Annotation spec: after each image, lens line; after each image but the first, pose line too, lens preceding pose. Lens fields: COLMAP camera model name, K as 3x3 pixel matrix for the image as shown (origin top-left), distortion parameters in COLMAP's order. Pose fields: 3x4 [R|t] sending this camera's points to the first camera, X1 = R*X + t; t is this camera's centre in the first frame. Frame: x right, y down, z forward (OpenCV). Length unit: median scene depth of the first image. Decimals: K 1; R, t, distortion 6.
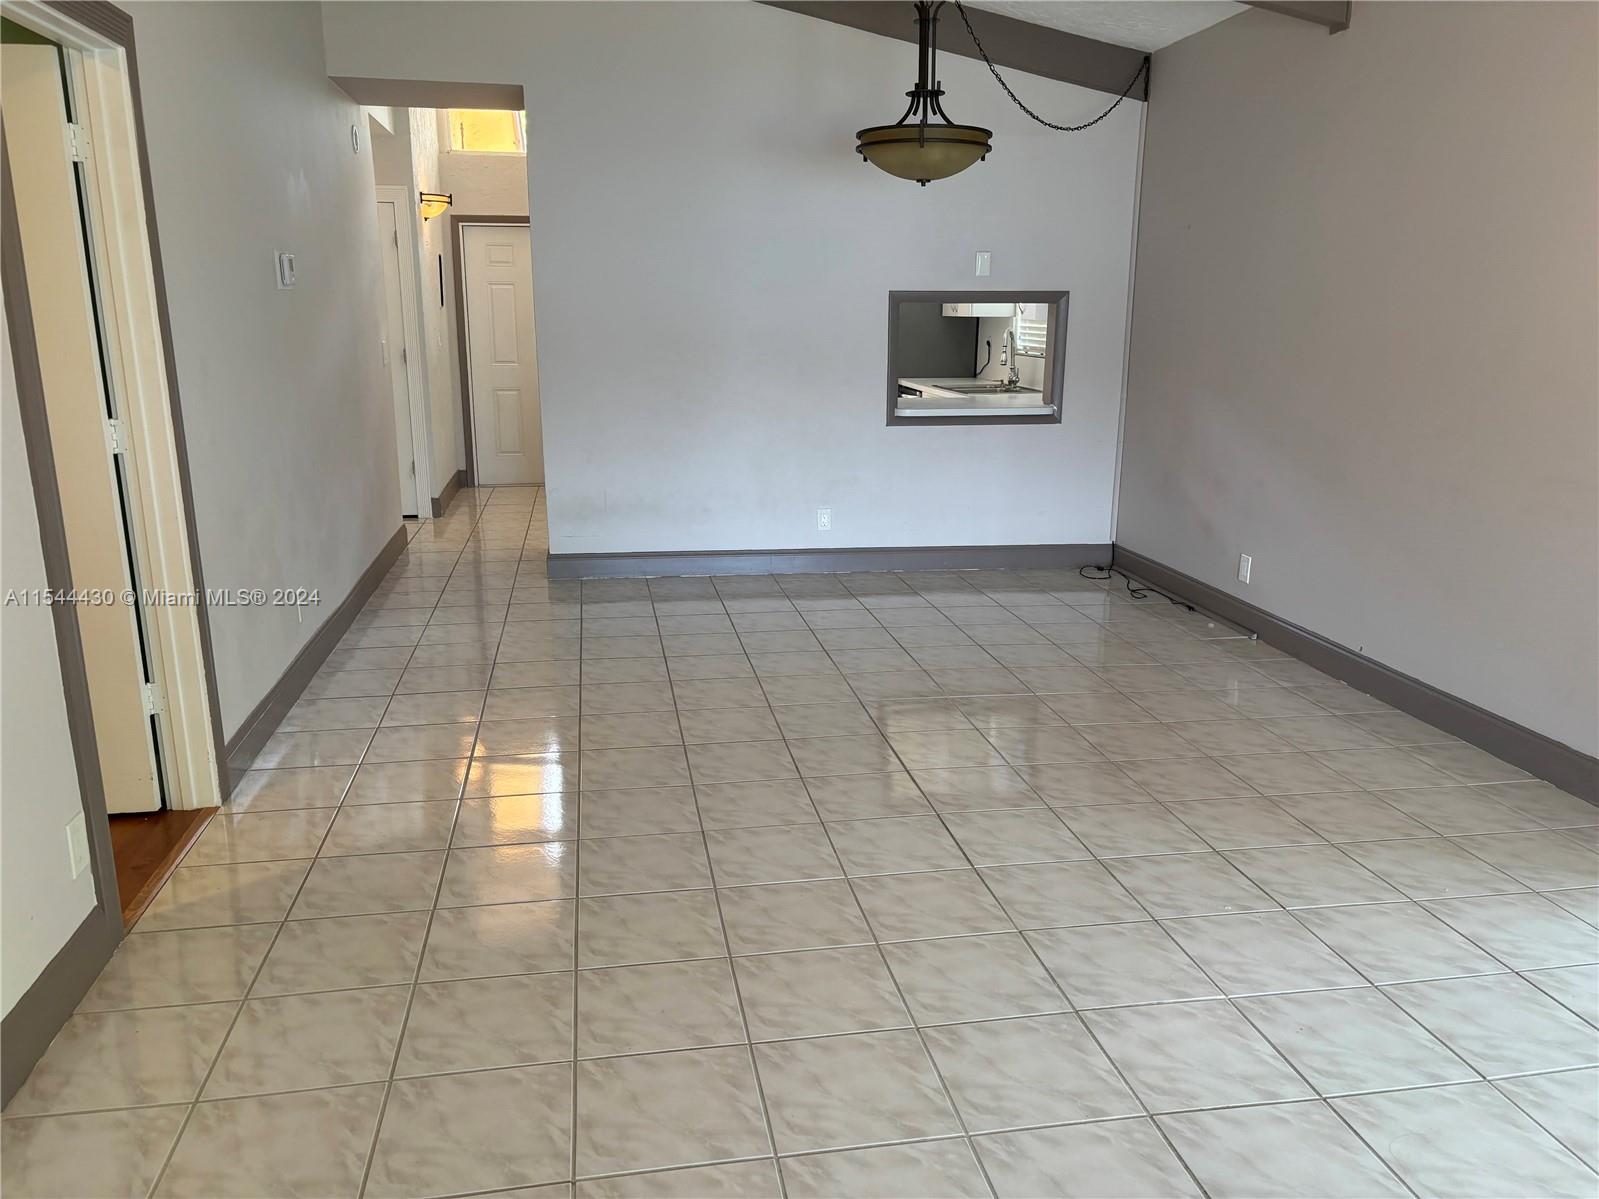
lens RADIAL K [[1211.1, 0, 797.0], [0, 1211.1, 599.0], [0, 0, 1]] dist [0.074187, -0.078370]
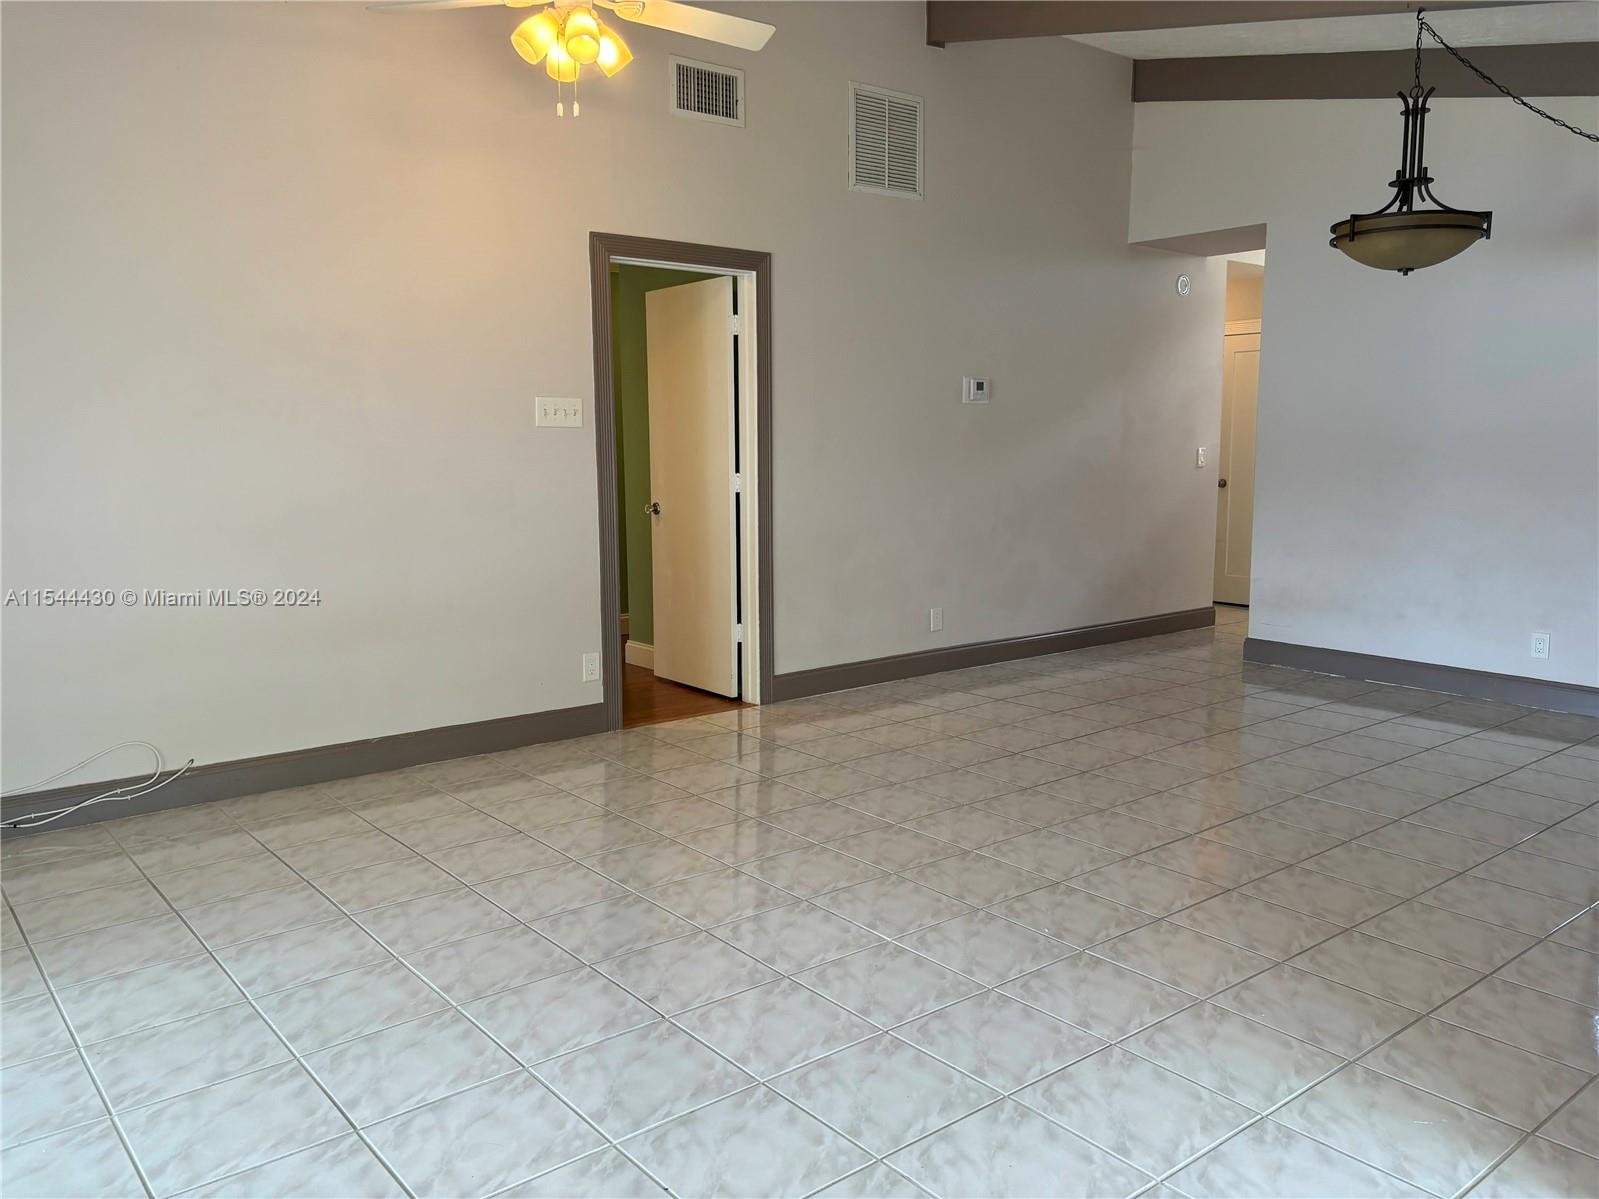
lens RADIAL K [[1211.1, 0, 801.7], [0, 1211.1, 605.5], [0, 0, 1]] dist [0.074187, -0.078370]
pose [[0.492853, 0.113894, -0.862626, 0.983744], [-0.201451, 0.979395, 0.014214, 0.000652], [0.846471, 0.166772, 0.505642, 0.196057]]
